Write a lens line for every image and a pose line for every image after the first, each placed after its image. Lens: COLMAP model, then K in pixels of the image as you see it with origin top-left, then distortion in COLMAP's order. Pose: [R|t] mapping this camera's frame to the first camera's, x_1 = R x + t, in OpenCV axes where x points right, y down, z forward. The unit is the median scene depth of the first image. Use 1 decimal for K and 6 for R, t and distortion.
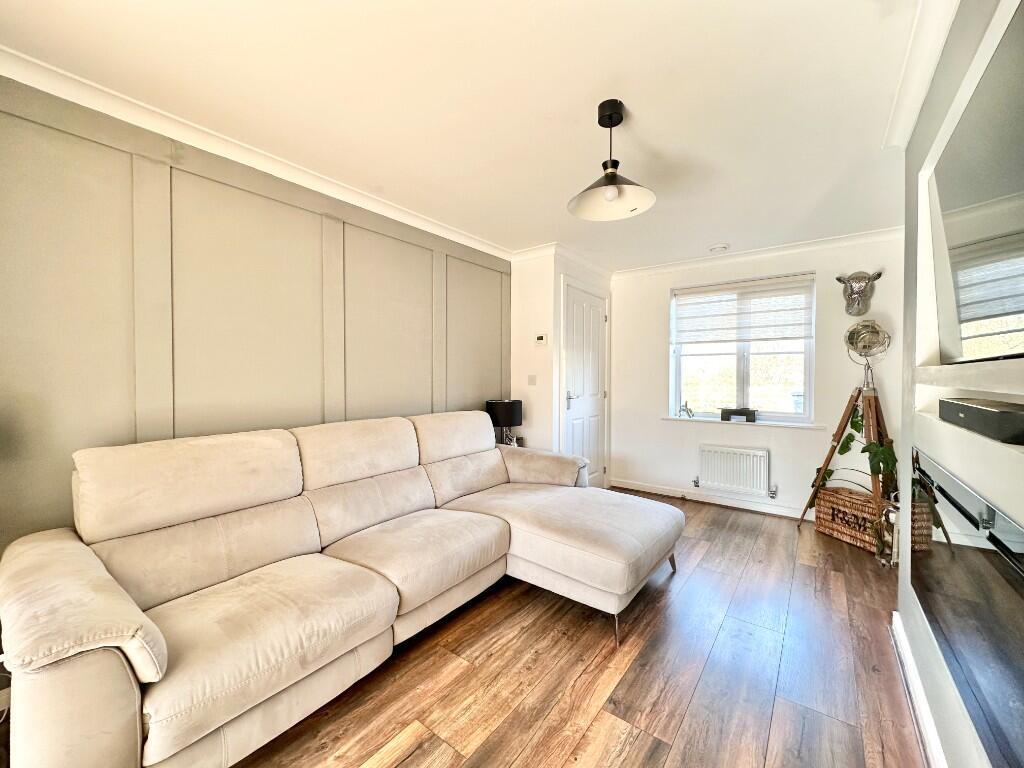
lens RADIAL K [[404.2, 0, 534.5], [0, 404.2, 382.7], [0, 0, 1]] dist [-0.002591, -0.000055]
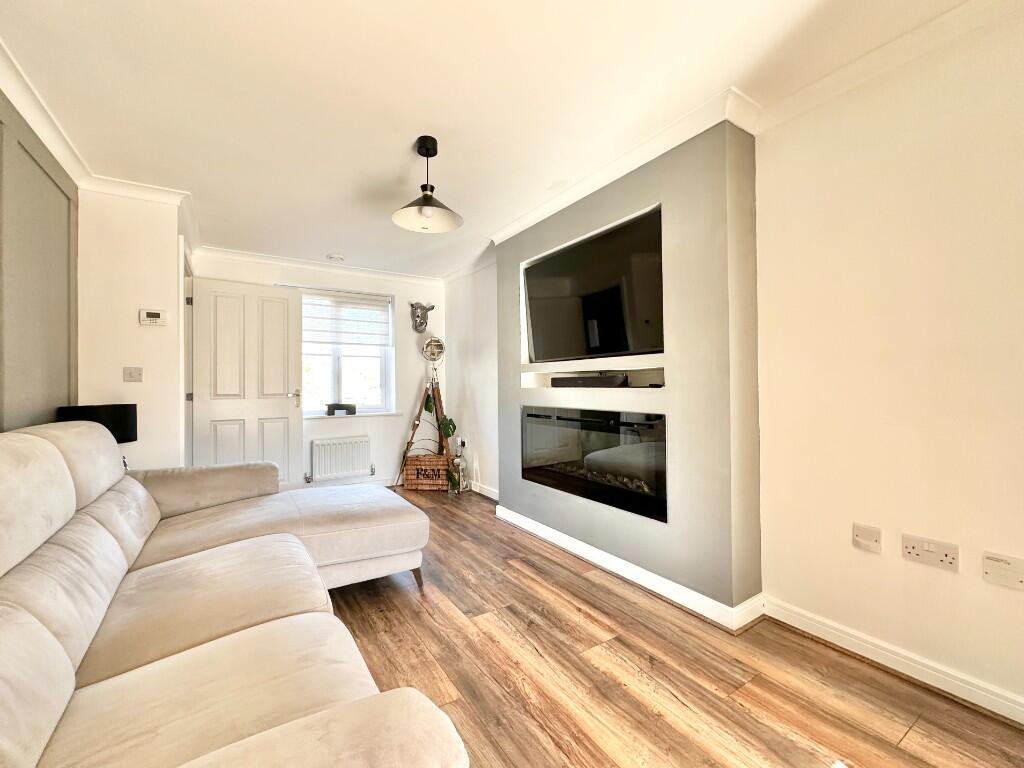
lens RADIAL K [[407.8, 0, 509.4], [0, 407.8, 383.3], [0, 0, 1]] dist [-0.002473, 0.000064]
pose [[0.376152, -0.003941, 0.926550, -0.461518], [0.024105, 0.999694, -0.005534, 0.031397], [-0.926244, 0.024415, 0.376132, 0.174327]]
